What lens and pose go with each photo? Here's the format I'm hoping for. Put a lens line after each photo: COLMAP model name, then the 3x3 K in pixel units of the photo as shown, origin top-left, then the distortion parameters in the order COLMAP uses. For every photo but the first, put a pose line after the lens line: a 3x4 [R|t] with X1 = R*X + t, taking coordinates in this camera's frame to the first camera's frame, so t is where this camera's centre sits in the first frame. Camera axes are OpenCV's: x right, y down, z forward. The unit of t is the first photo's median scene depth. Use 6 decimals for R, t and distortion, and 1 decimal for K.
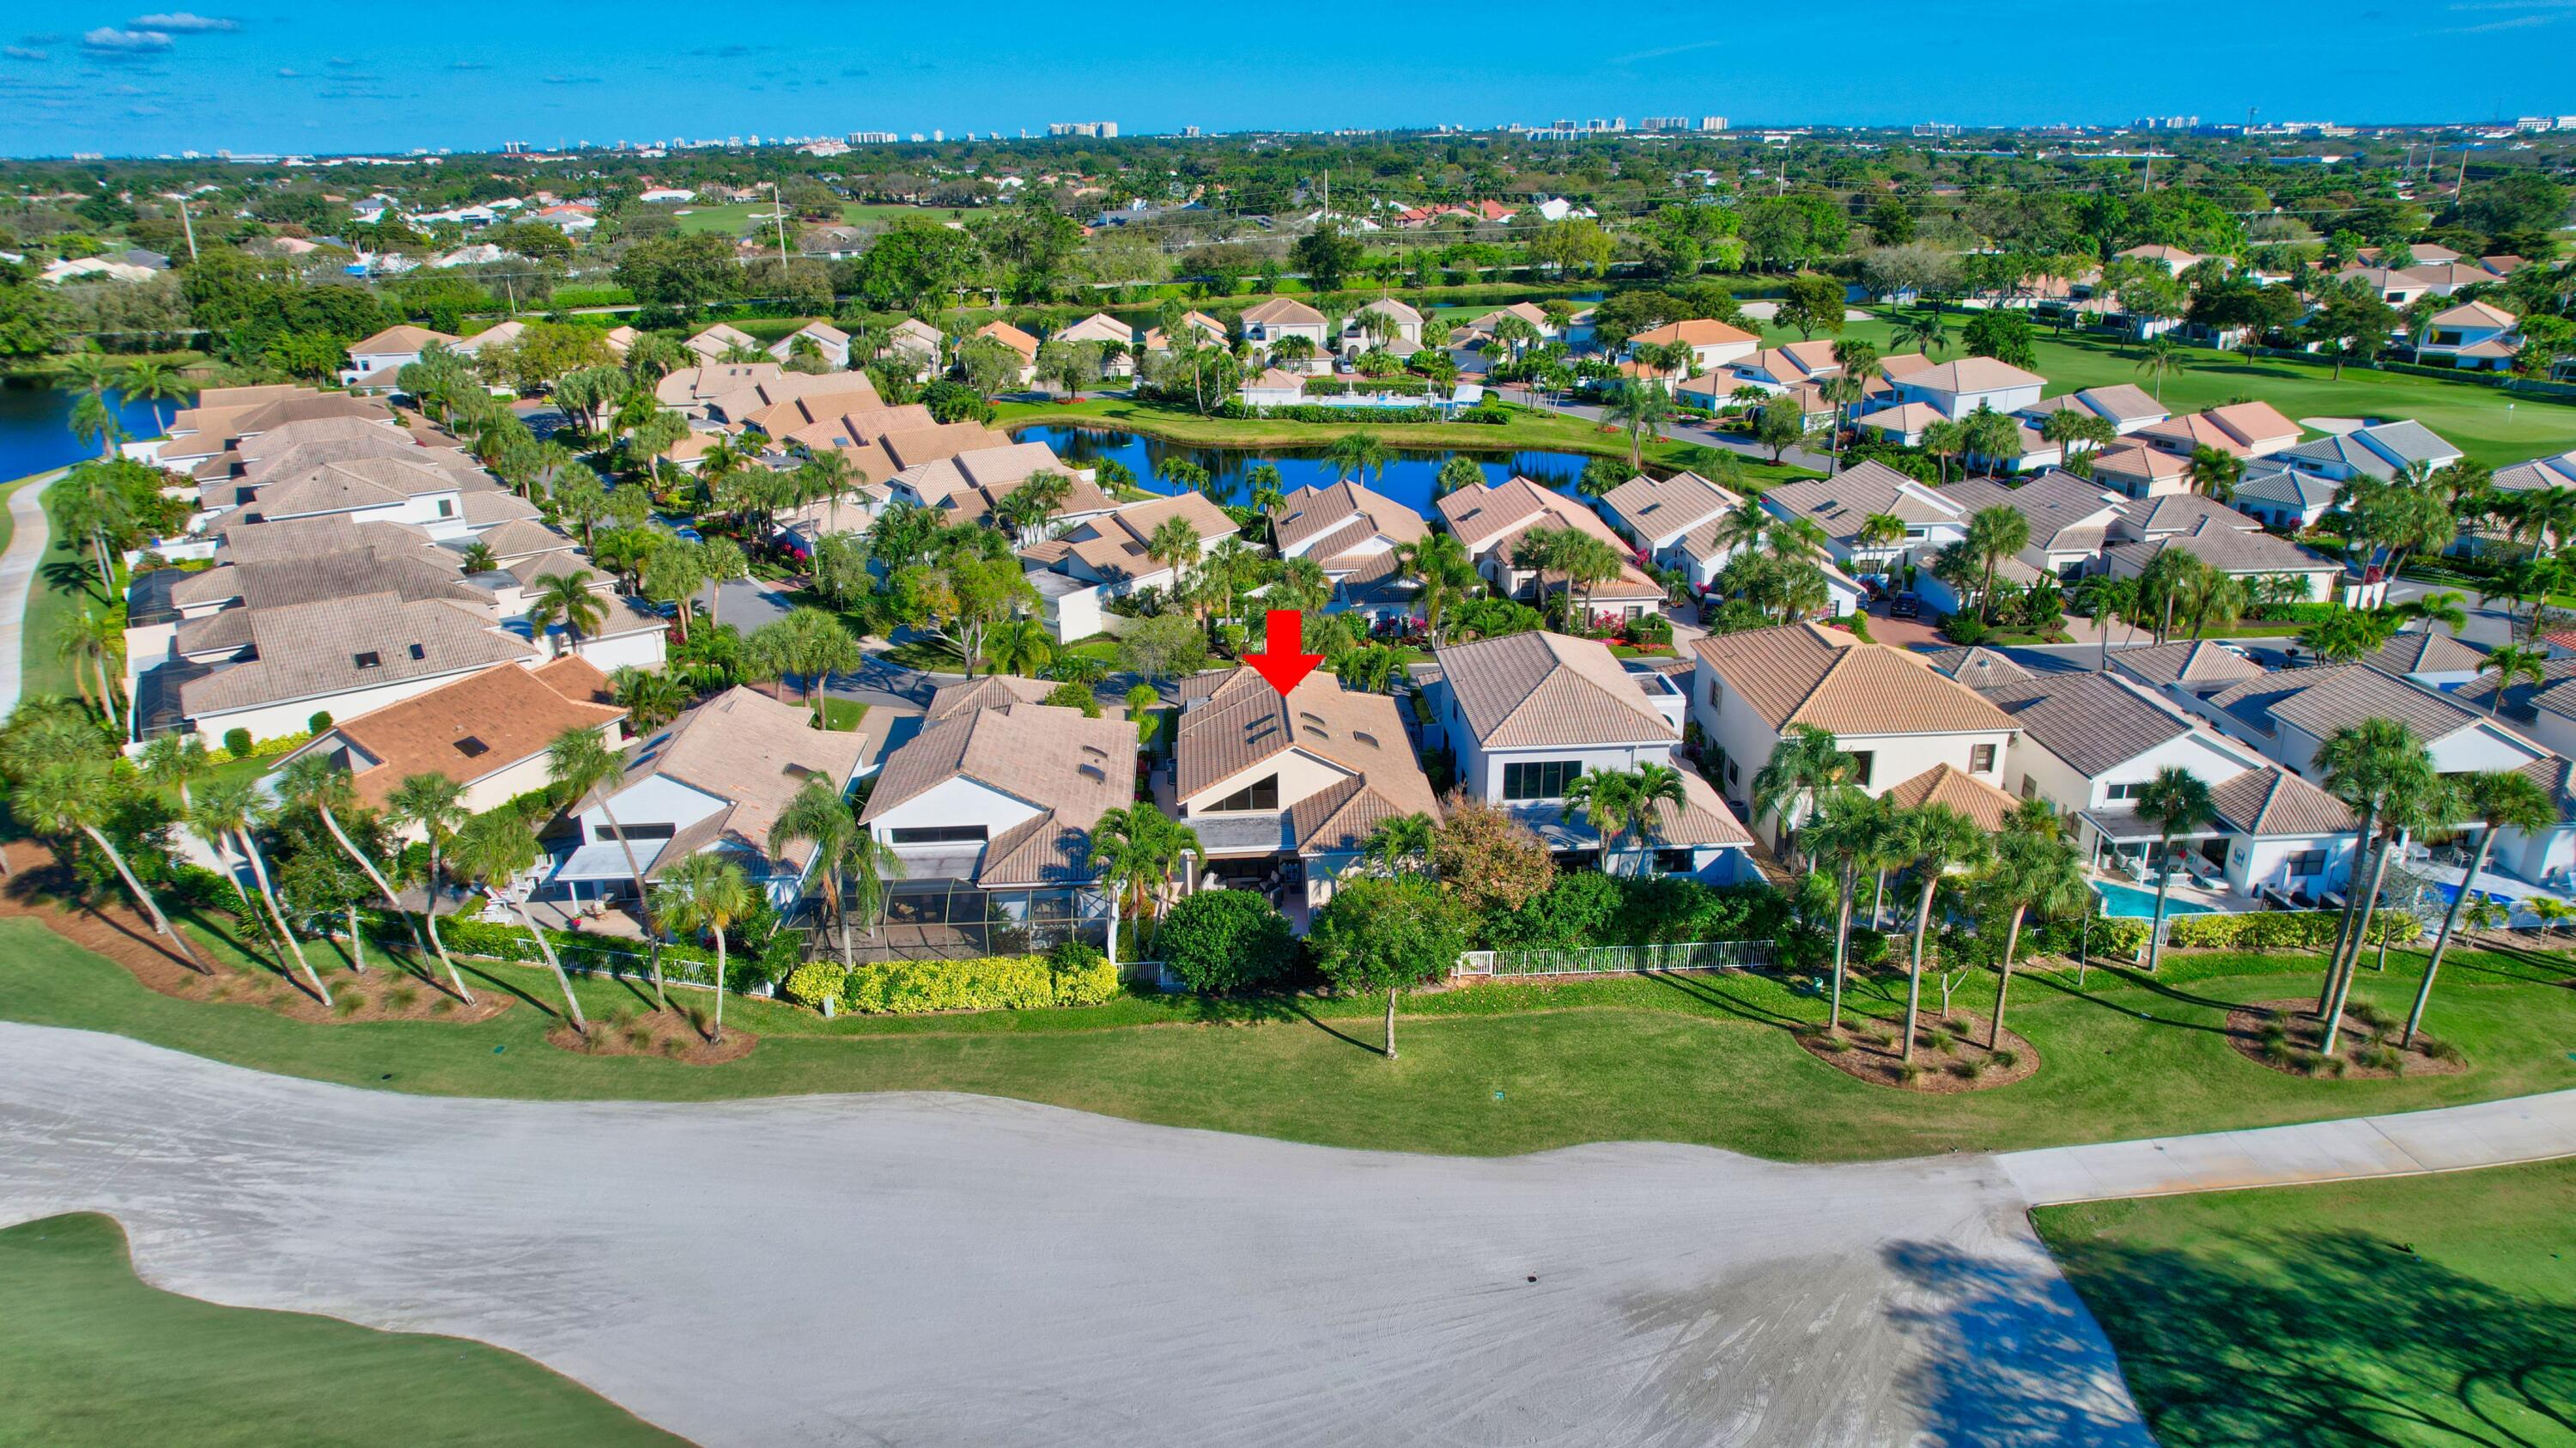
lens RADIAL K [[1641.6, 0, 1283.8], [0, 1641.6, 739.9], [0, 0, 1]] dist [-0.079654, 0.074858]
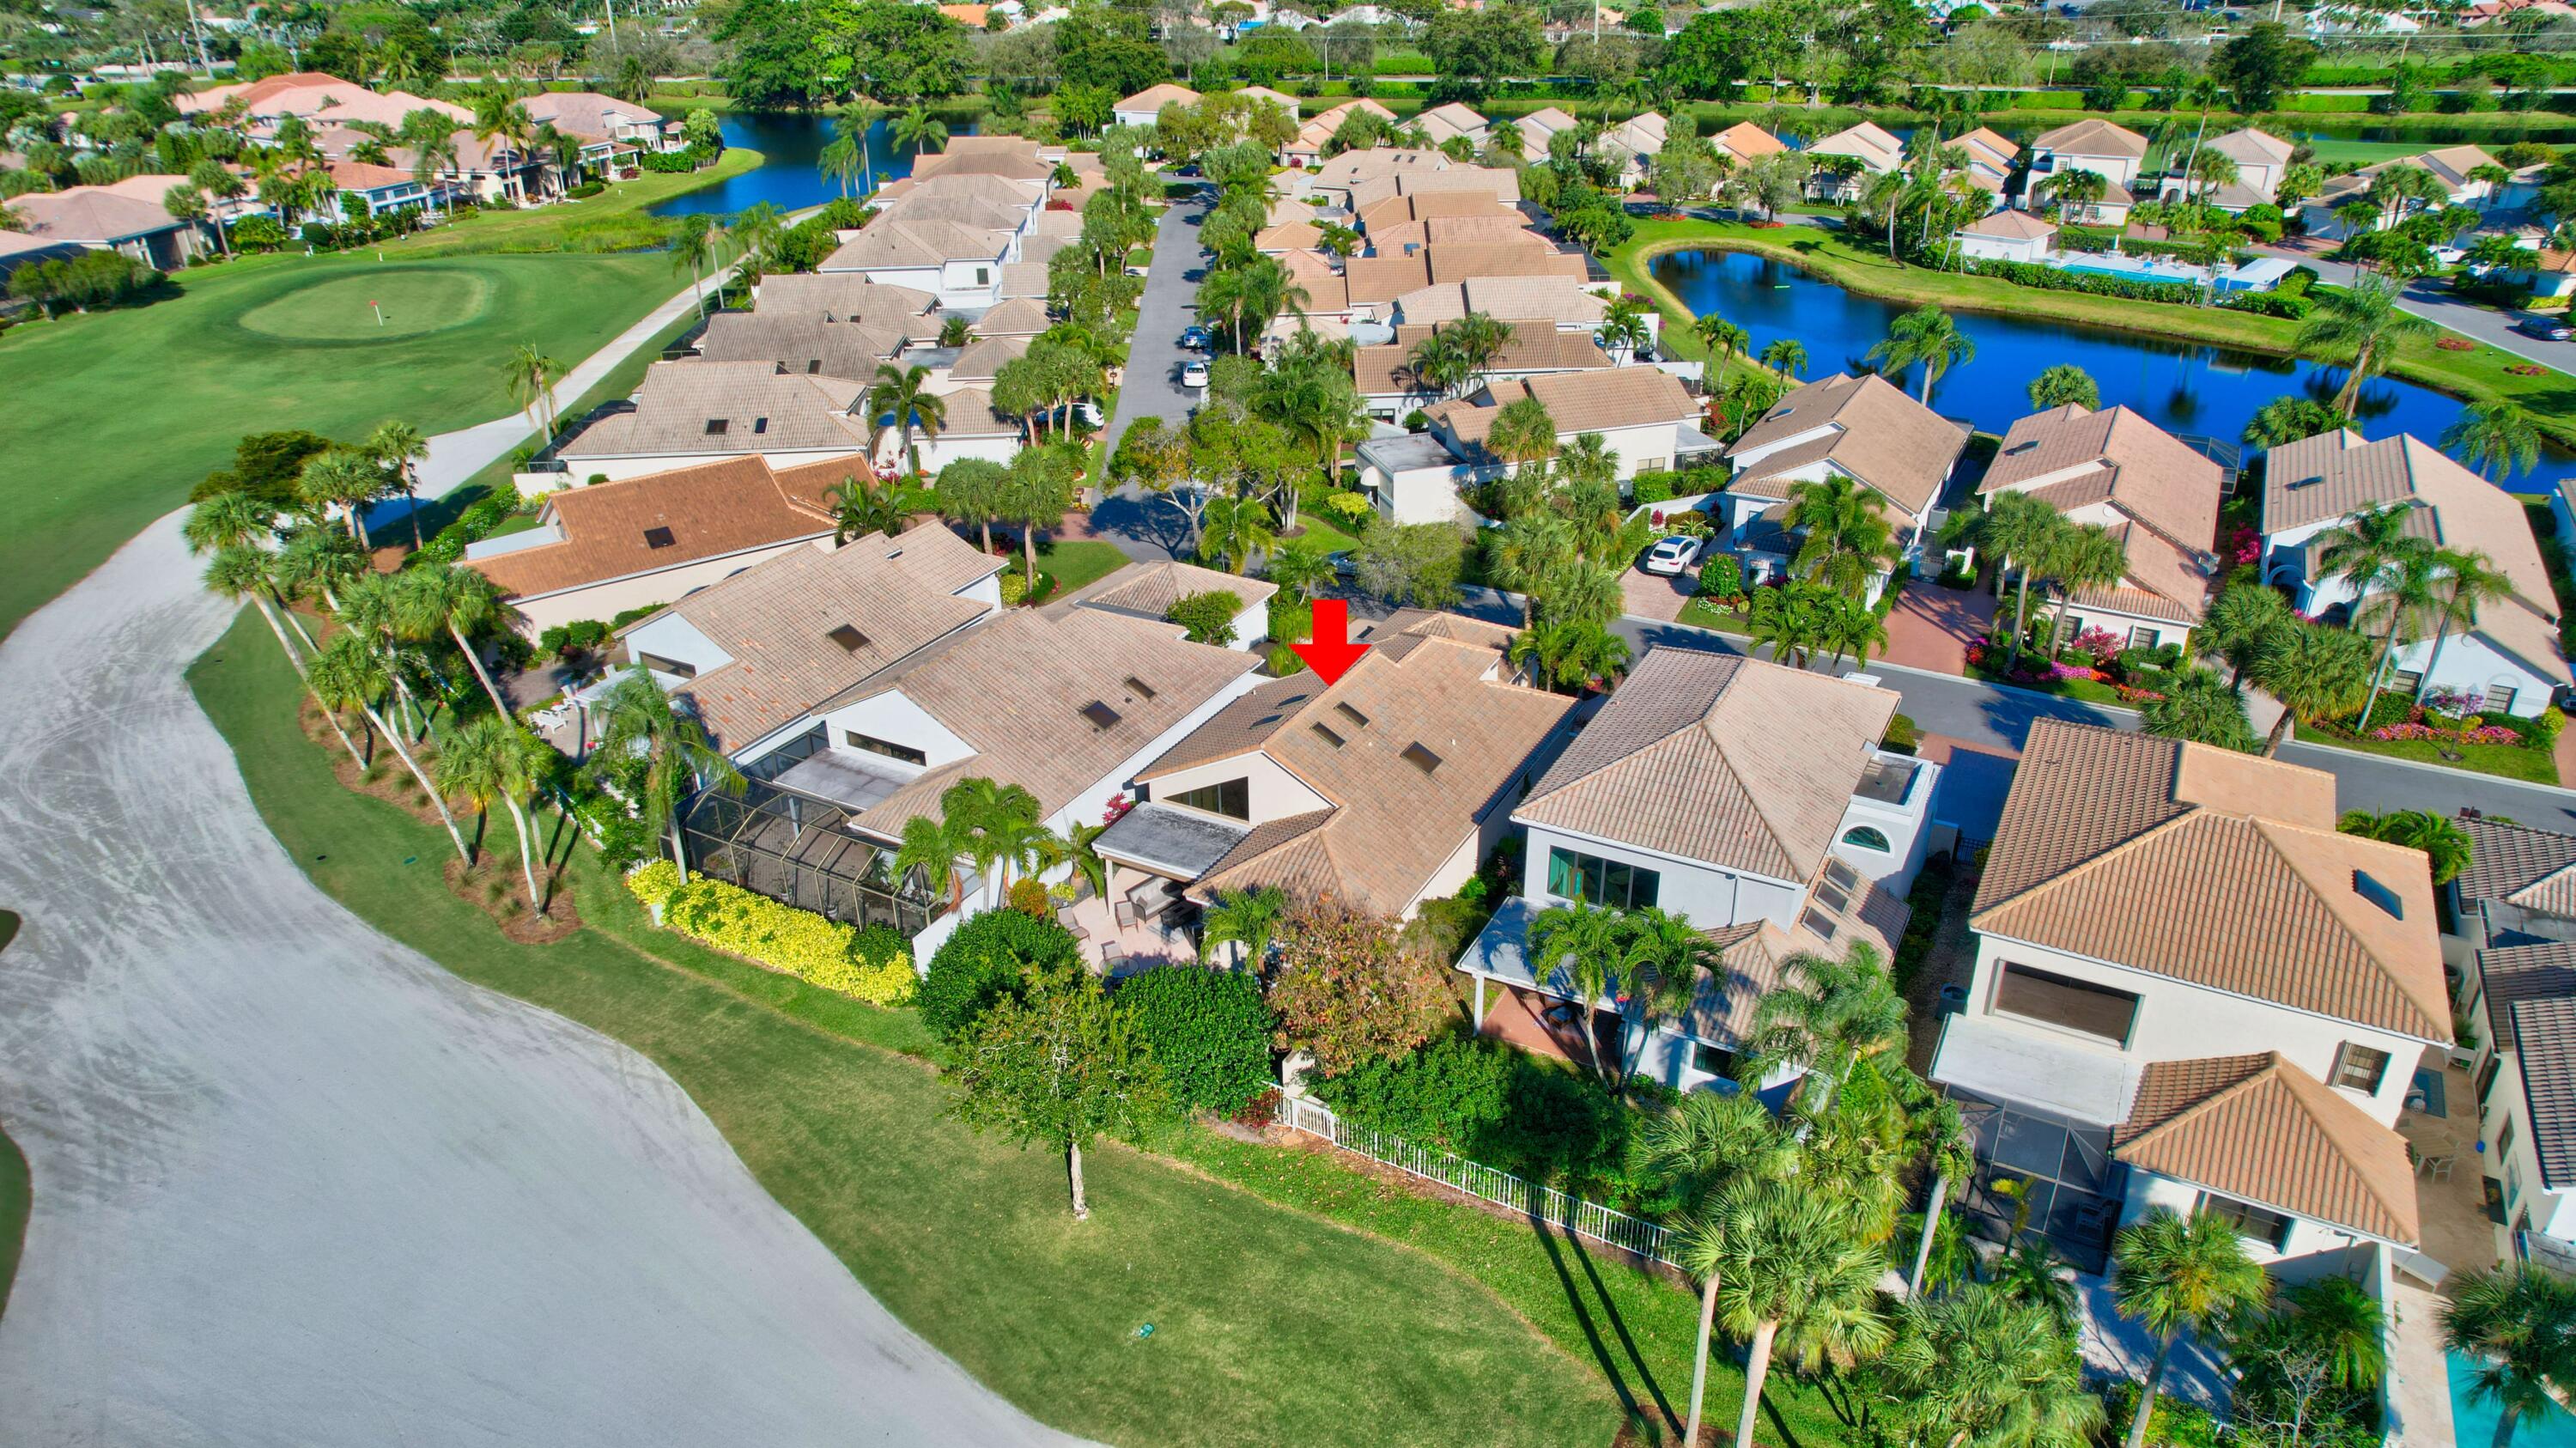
lens RADIAL K [[1641.6, 0, 1283.8], [0, 1641.6, 739.9], [0, 0, 1]] dist [-0.079654, 0.074858]
pose [[0.842817, 0.244991, -0.479207, 0.288013], [-0.183944, 0.967893, 0.171314, -0.101161], [0.505791, -0.056239, 0.860821, 0.278219]]
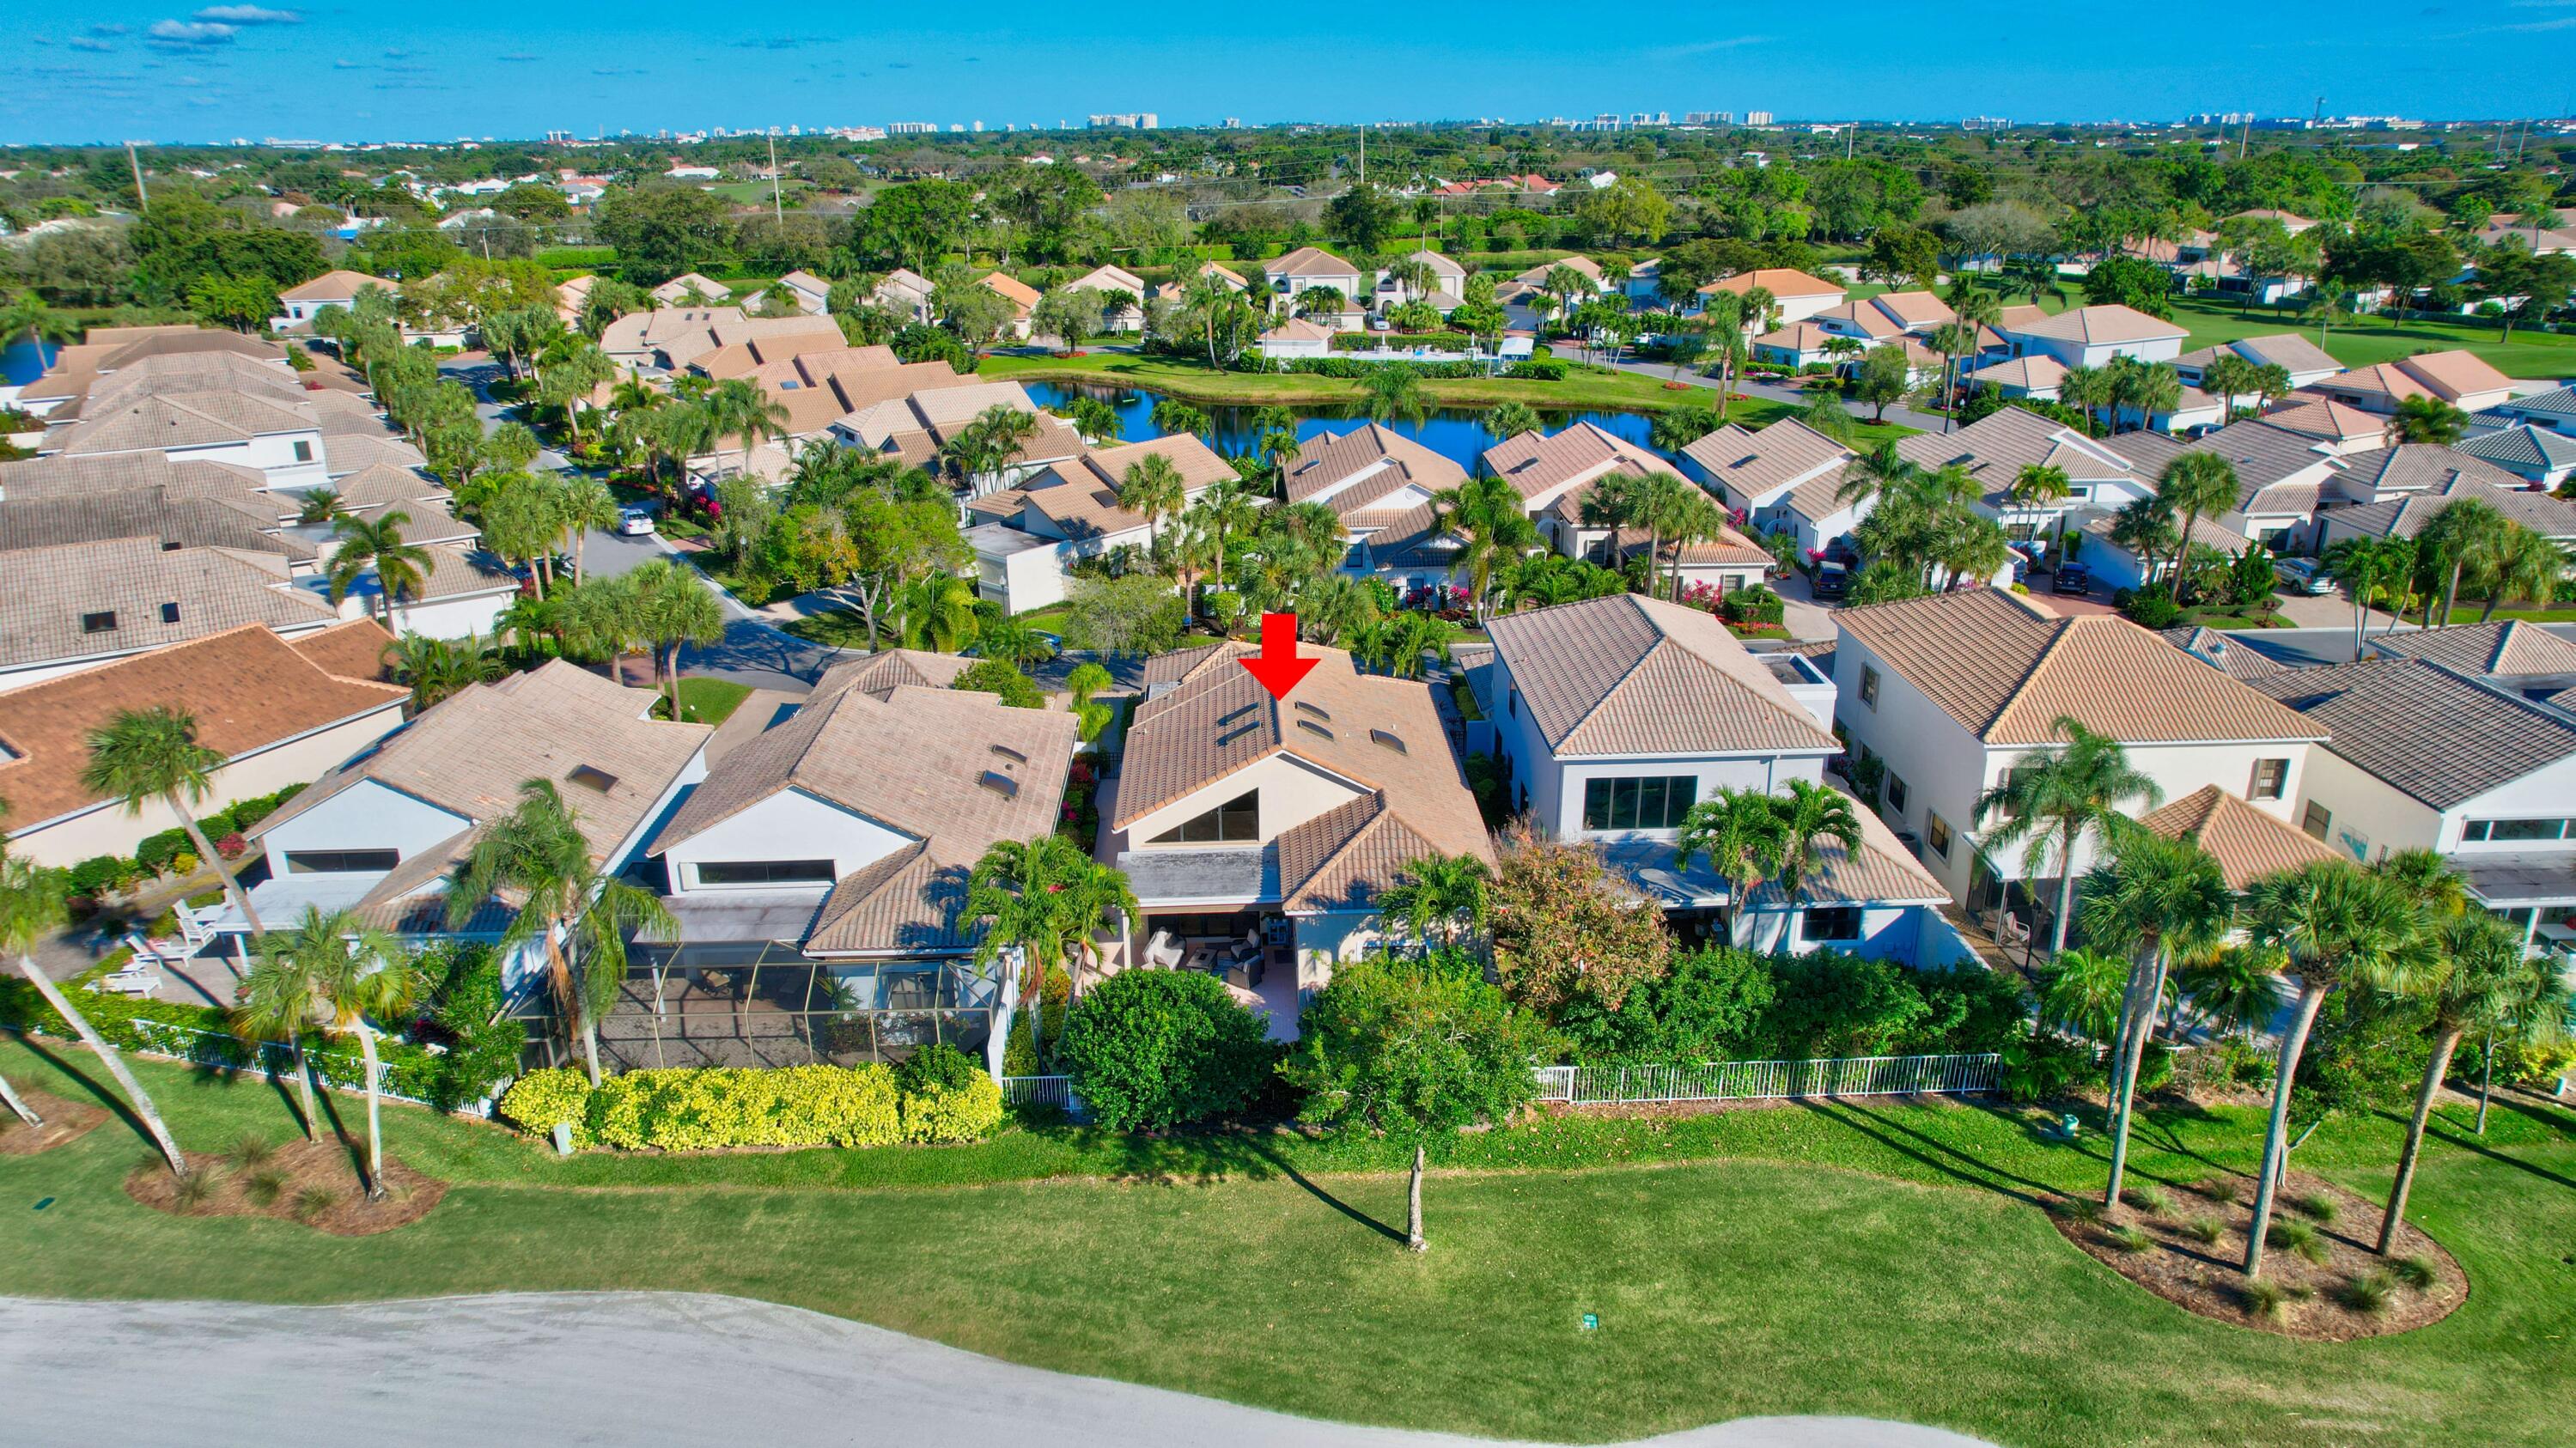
lens RADIAL K [[1641.4, 0, 1283.8], [0, 1641.4, 739.9], [0, 0, 1]] dist [-0.079654, 0.074858]
pose [[0.999716, 0.012062, -0.020537, 0.016331], [-0.012003, 0.999924, 0.002971, -0.002062], [0.020571, -0.002723, 0.999785, 0.241805]]
